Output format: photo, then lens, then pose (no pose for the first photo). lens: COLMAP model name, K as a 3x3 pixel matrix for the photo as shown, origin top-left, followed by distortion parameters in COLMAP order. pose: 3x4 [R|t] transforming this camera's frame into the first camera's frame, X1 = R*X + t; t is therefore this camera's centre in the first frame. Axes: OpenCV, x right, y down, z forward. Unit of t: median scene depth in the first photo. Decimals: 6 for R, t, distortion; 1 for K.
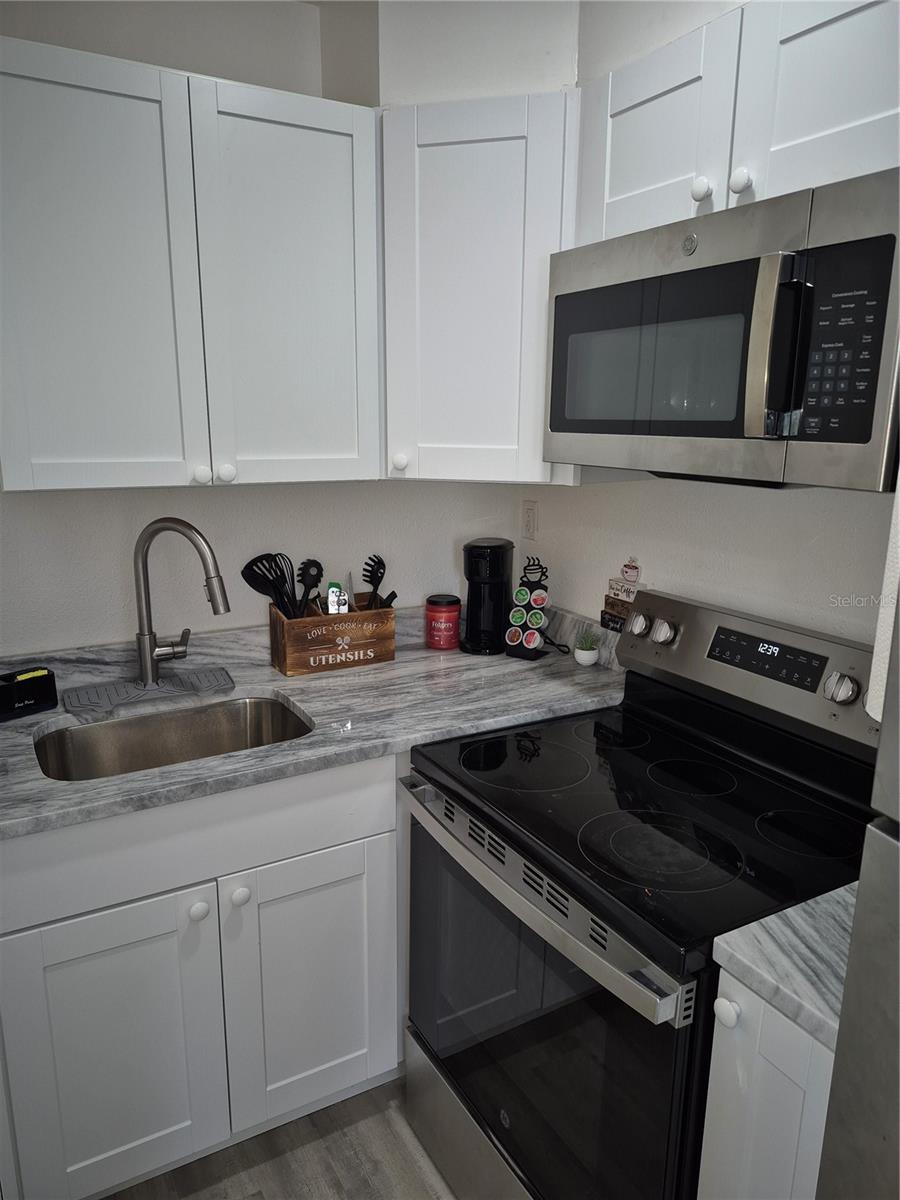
lens RADIAL K [[836.3, 0, 452.7], [0, 836.3, 600.6], [0, 0, 1]] dist [0.093964, -0.124613]
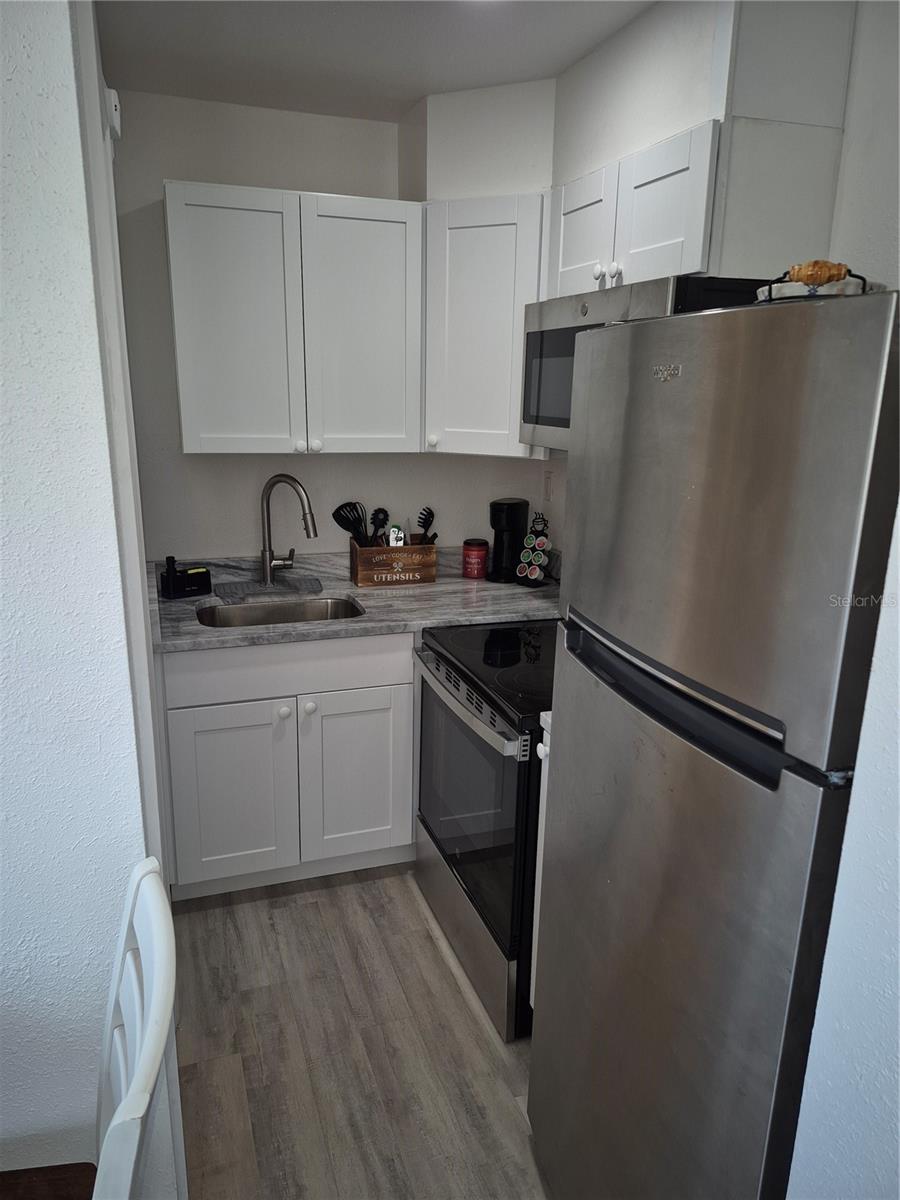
lens RADIAL K [[835.2, 0, 446.0], [0, 835.2, 605.5], [0, 0, 1]] dist [0.105878, -0.137392]
pose [[0.982024, 0.058207, -0.179558, 0.238631], [-0.051975, 0.997878, 0.039224, 0.063569], [0.181460, -0.029186, 0.982965, -0.446542]]
